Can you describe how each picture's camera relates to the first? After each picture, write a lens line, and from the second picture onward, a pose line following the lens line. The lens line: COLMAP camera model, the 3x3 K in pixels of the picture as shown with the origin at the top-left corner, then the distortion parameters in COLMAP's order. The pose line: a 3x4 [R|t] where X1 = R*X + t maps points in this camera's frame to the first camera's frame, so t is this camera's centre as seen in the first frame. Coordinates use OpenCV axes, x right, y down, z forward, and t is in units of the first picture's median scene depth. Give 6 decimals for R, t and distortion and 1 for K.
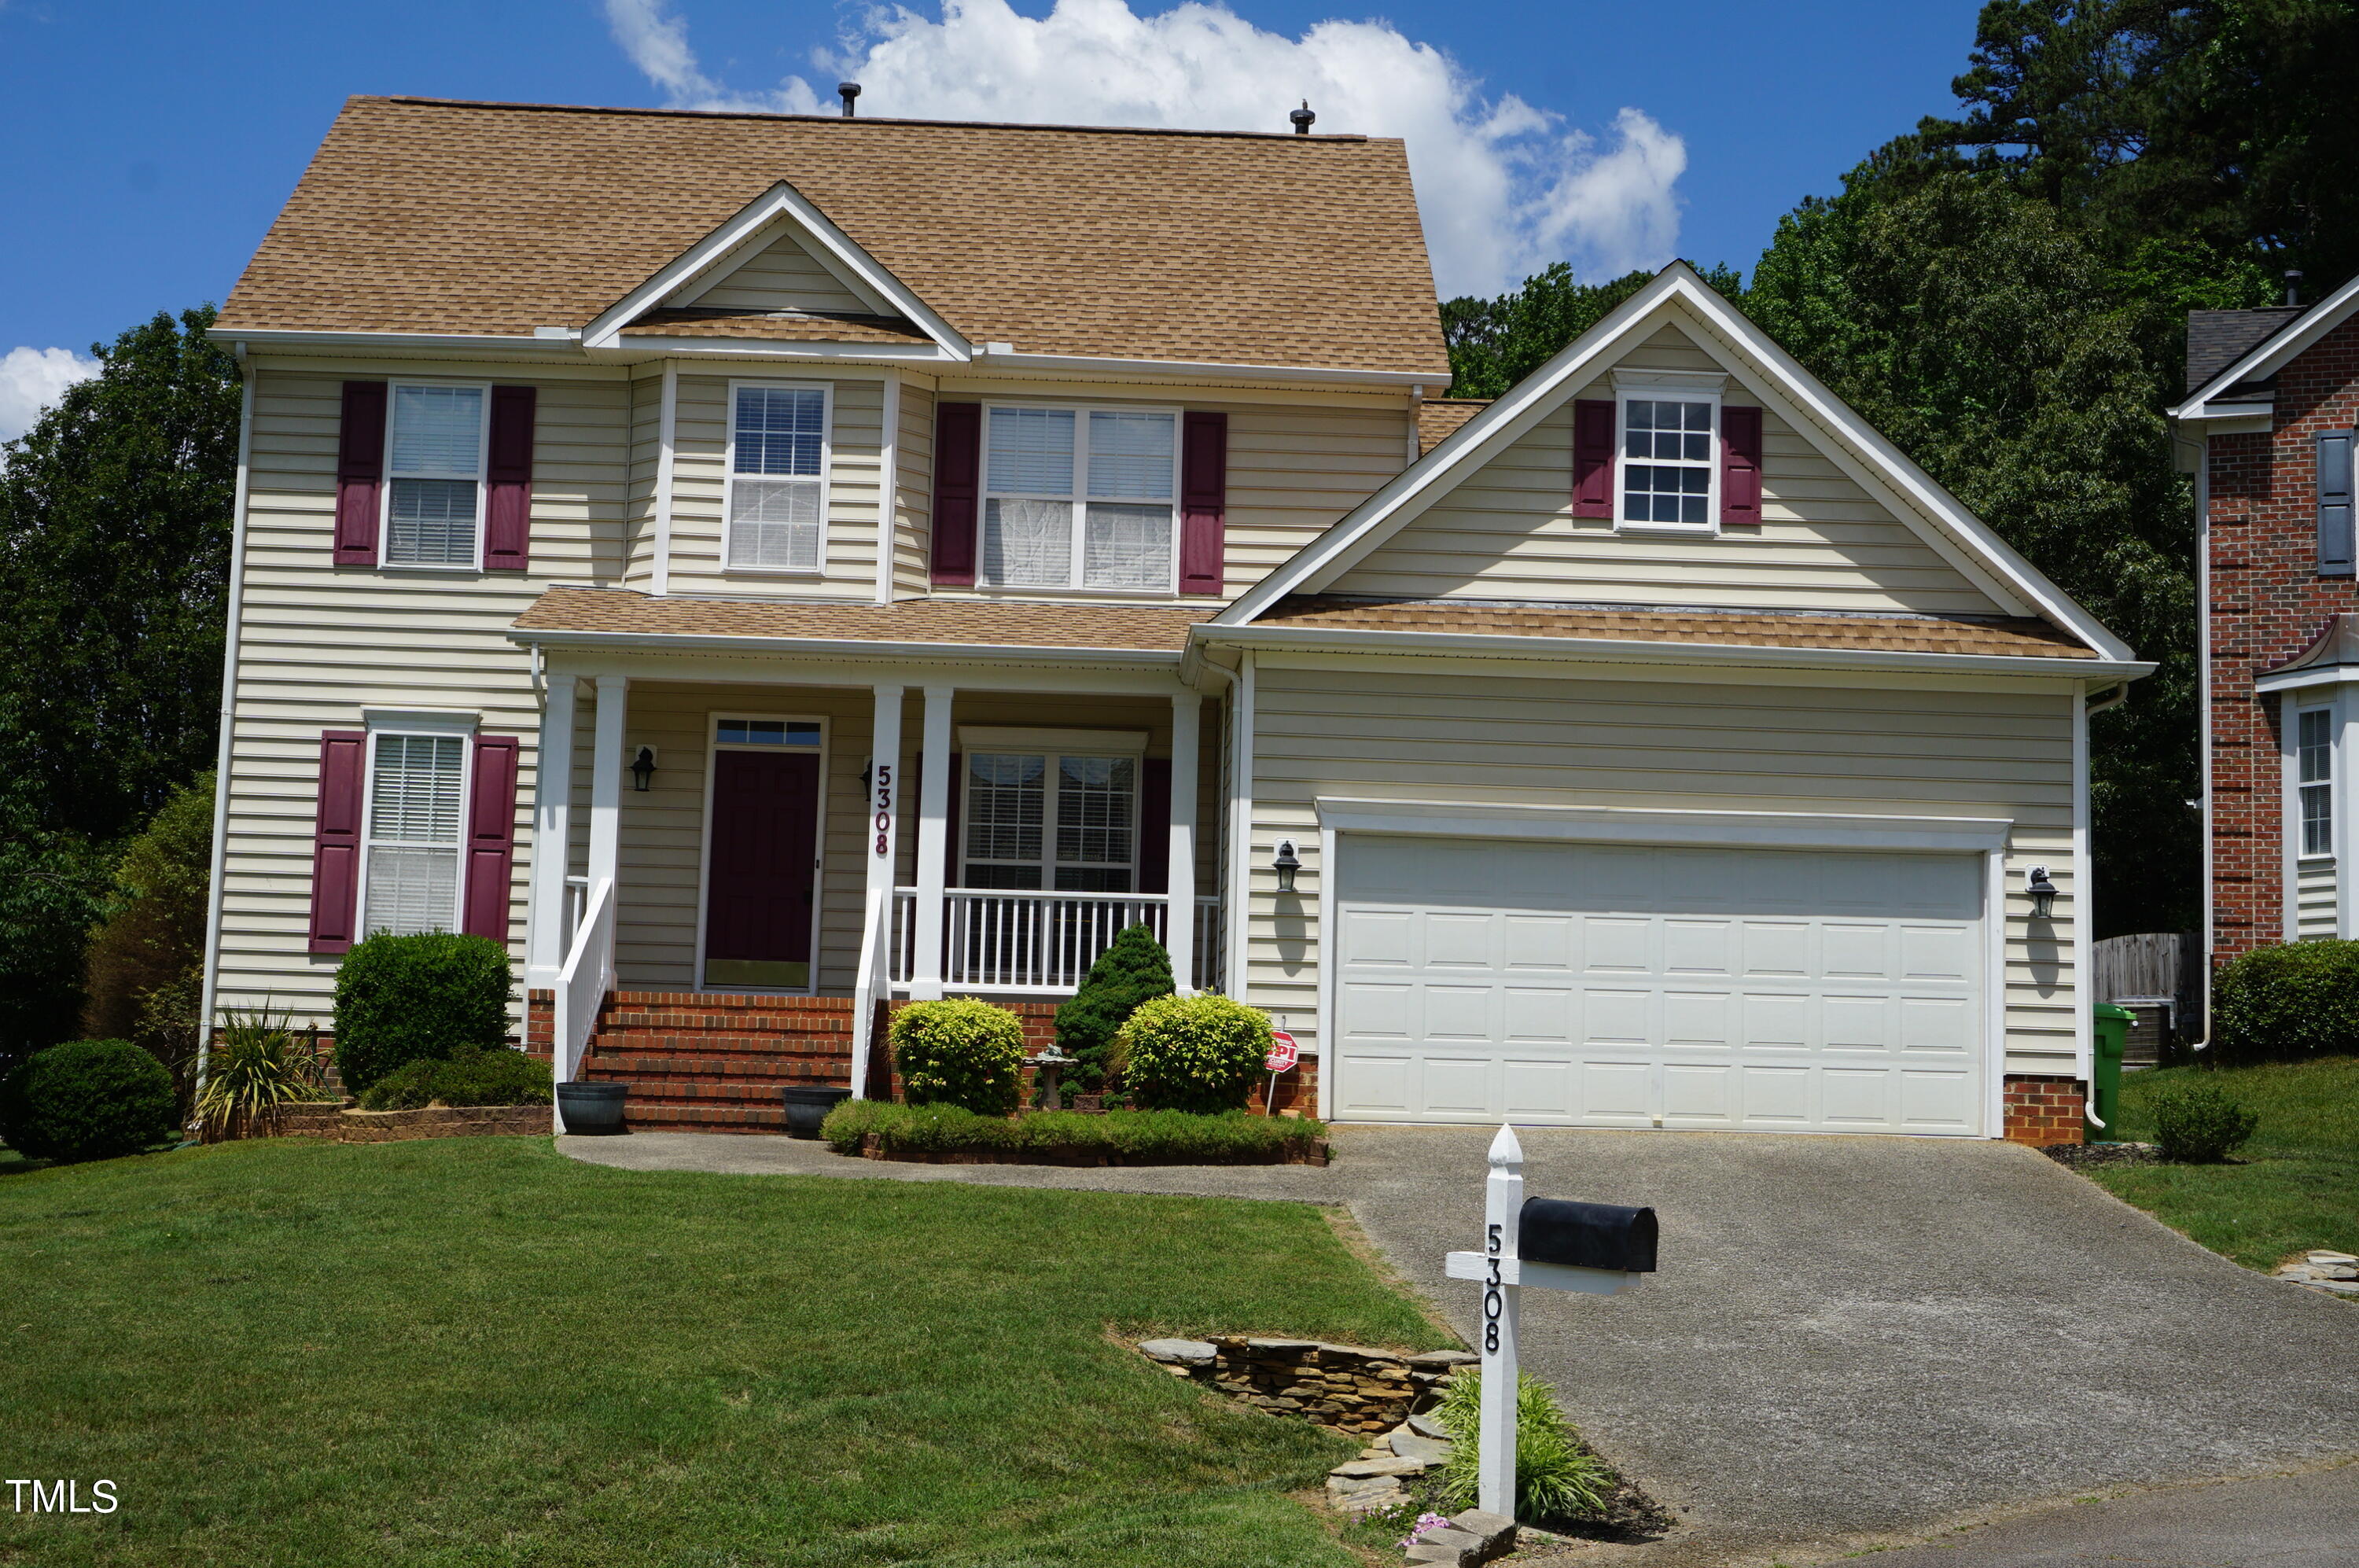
lens RADIAL K [[2949.6, 0, 1179.5], [0, 2949.6, 784.0], [0, 0, 1]] dist [-0.035885, -0.009654]
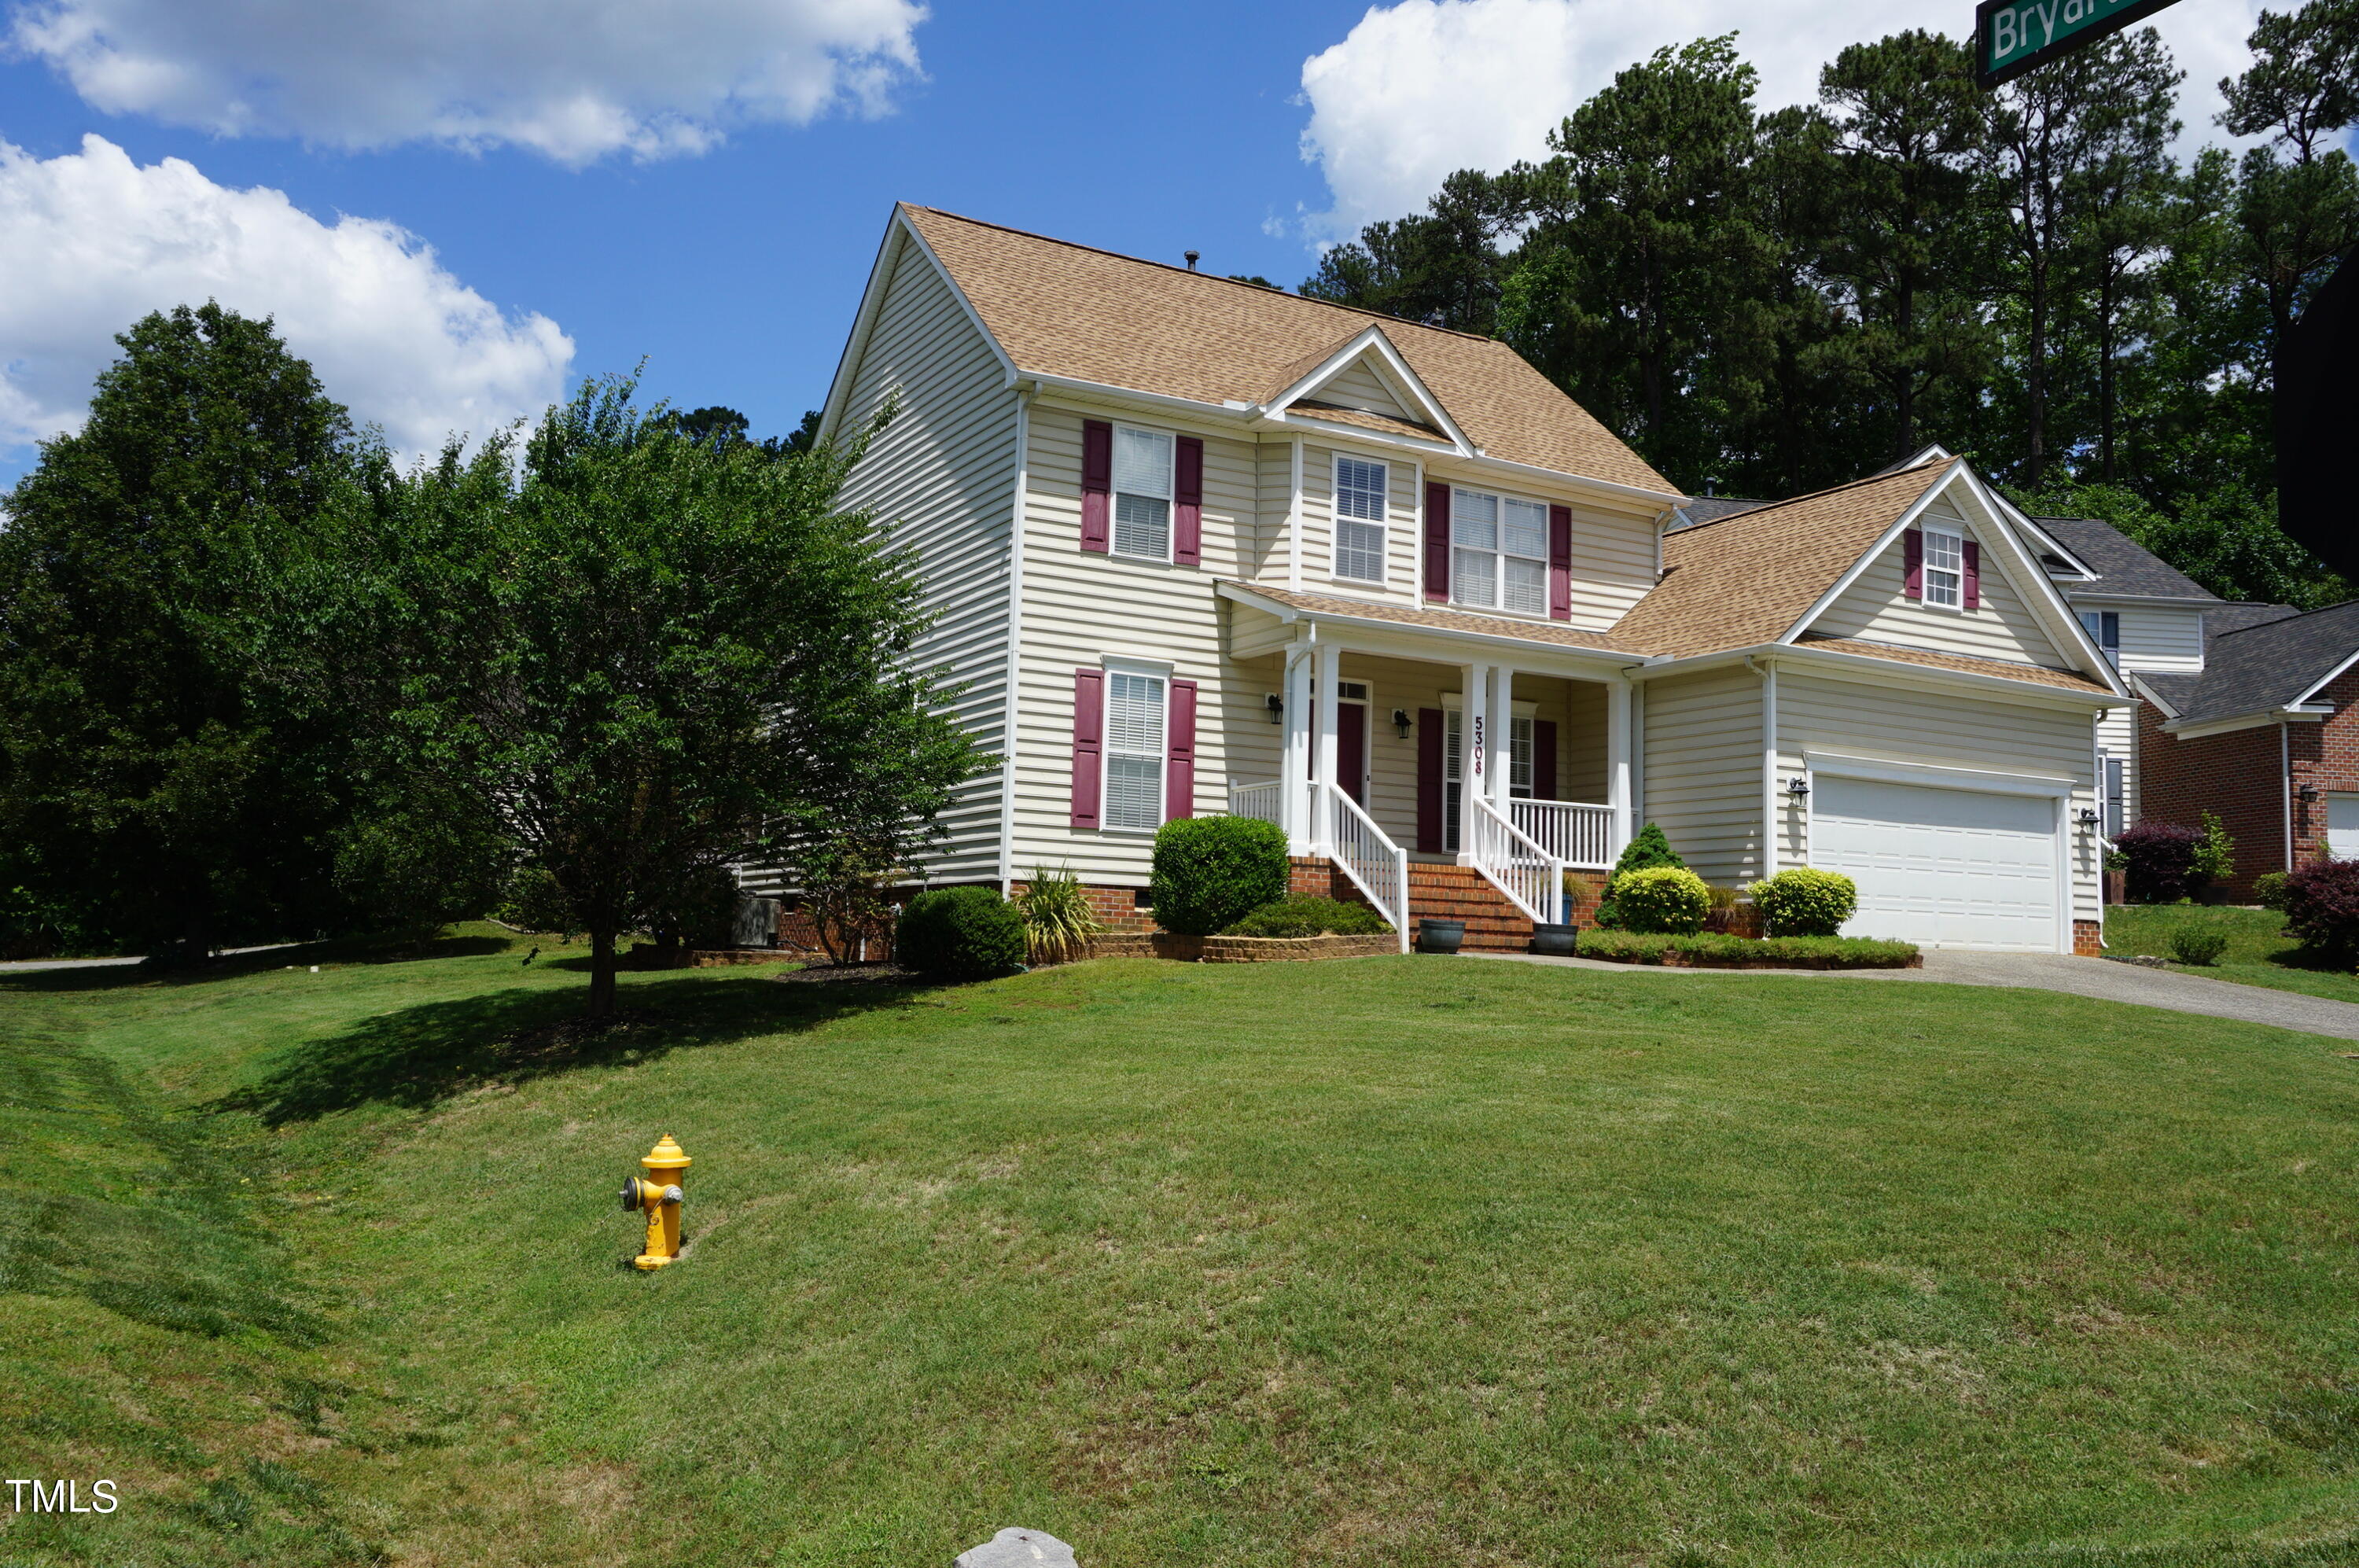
lens RADIAL K [[1885.8, 0, 1179.5], [0, 1885.8, 784.0], [0, 0, 1]] dist [-0.021124, 0.006209]
pose [[0.891664, 0.038495, 0.451058, -0.650783], [-0.047677, 0.998822, 0.009007, 0.026359], [-0.450180, -0.029537, 0.892449, 0.178892]]
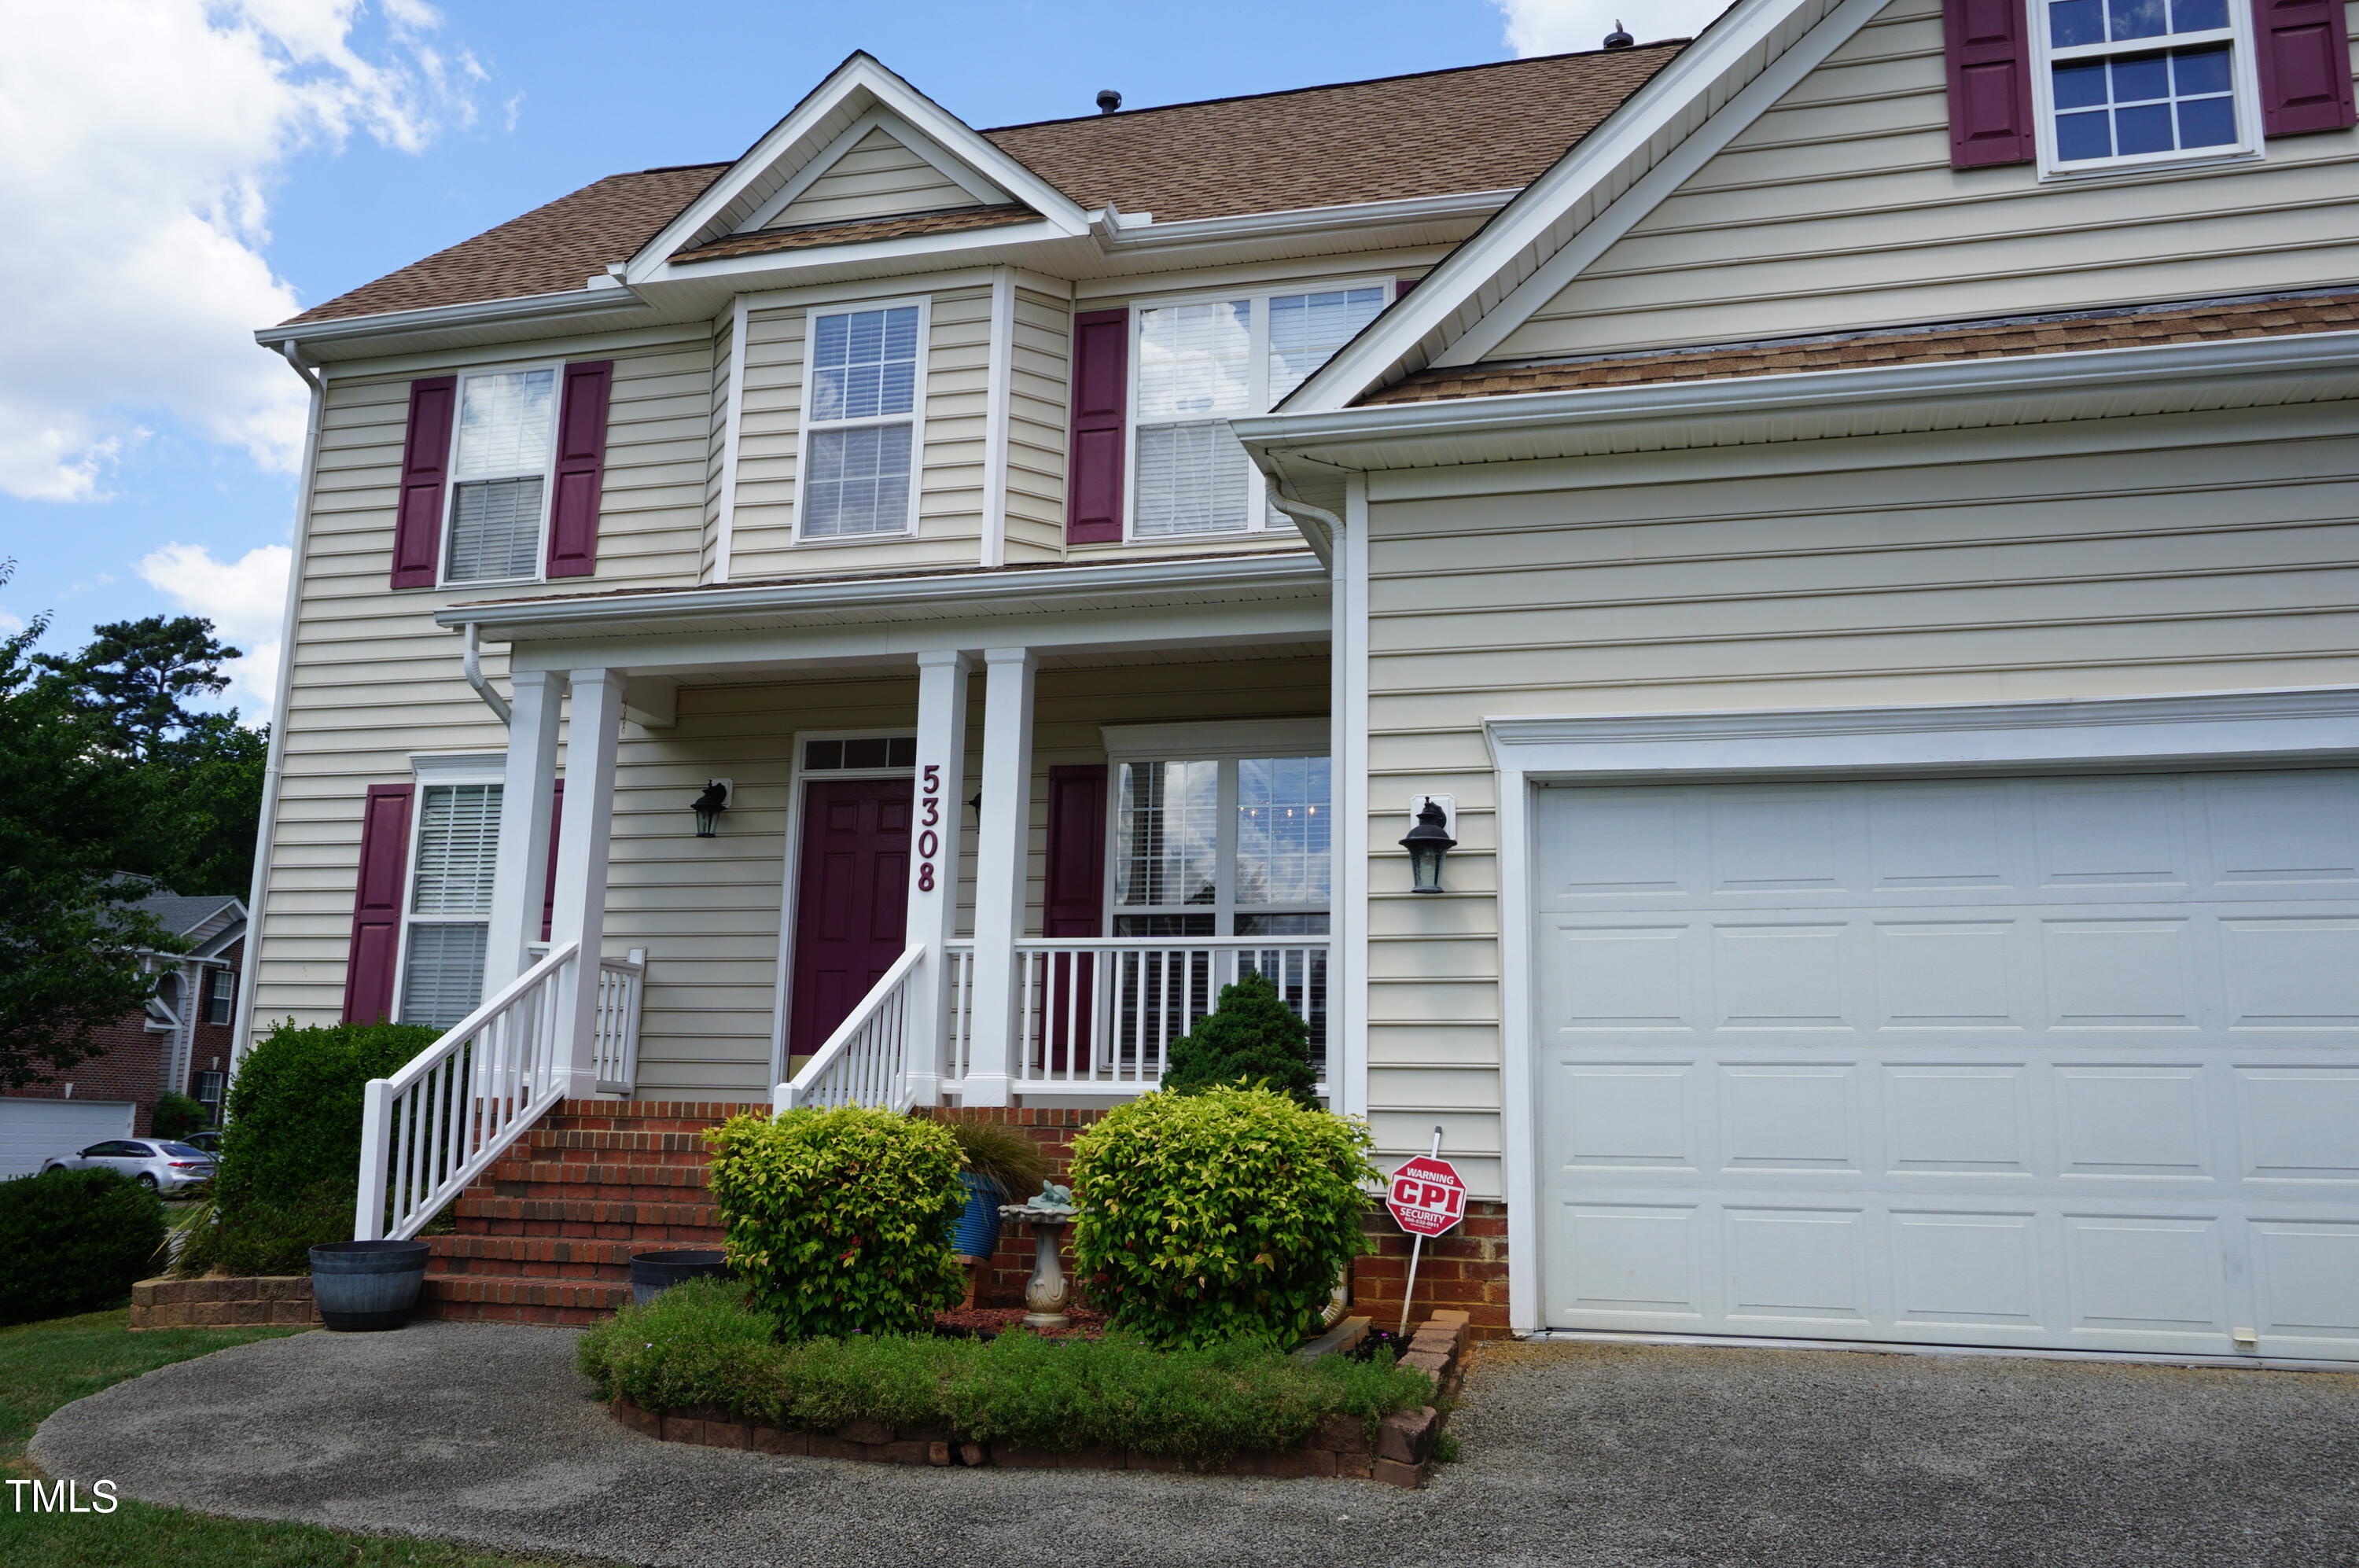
lens RADIAL K [[1885.8, 0, 1179.5], [0, 1885.8, 784.0], [0, 0, 1]] dist [-0.021124, 0.006209]
pose [[0.953653, -0.063960, -0.294033, 0.081198], [0.035570, 0.994259, -0.100914, 0.042998], [0.298800, 0.085778, 0.950453, 0.568430]]
